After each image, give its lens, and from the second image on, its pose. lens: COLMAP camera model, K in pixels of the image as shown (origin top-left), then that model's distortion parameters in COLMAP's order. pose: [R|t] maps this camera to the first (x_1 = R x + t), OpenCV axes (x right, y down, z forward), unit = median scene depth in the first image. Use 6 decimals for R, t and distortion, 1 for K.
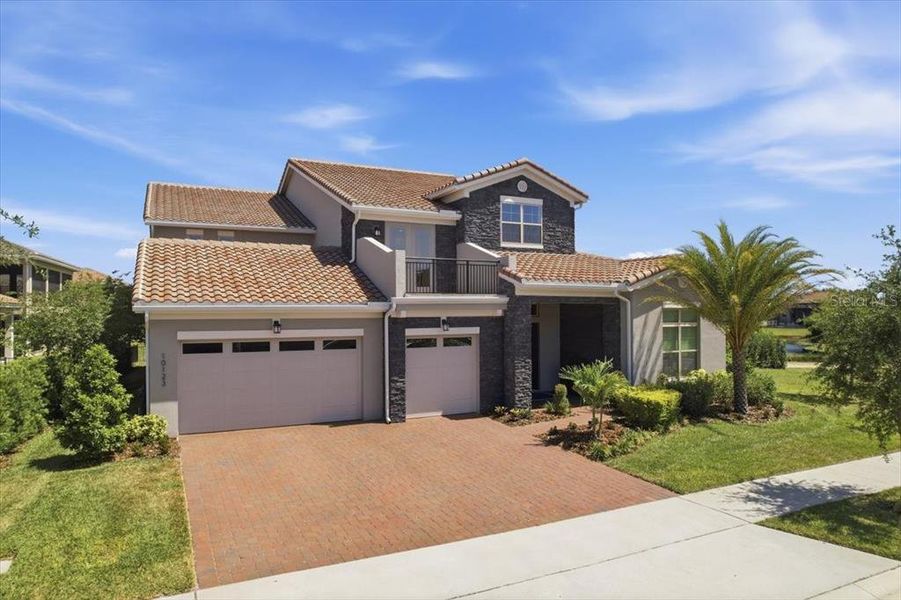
lens RADIAL K [[579.9, 0, 446.1], [0, 579.9, 300.2], [0, 0, 1]] dist [-0.055043, 0.041962]
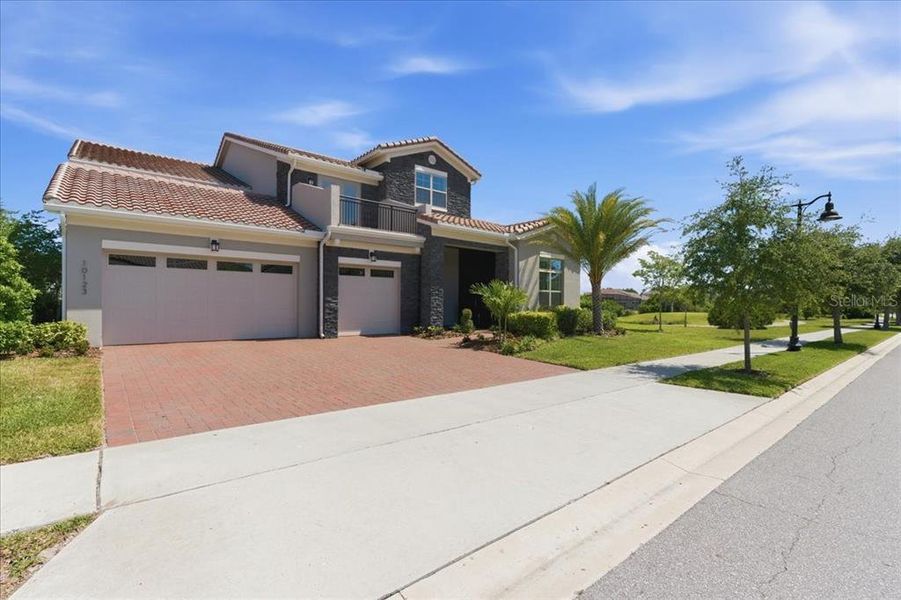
lens RADIAL K [[415.6, 0, 448.4], [0, 415.6, 303.2], [0, 0, 1]] dist [0.000779, 0.000640]
pose [[0.972677, 0.011606, 0.231874, -0.046281], [-0.013996, 0.999865, 0.008665, 0.125494], [-0.231742, -0.011673, 0.972707, 0.142301]]
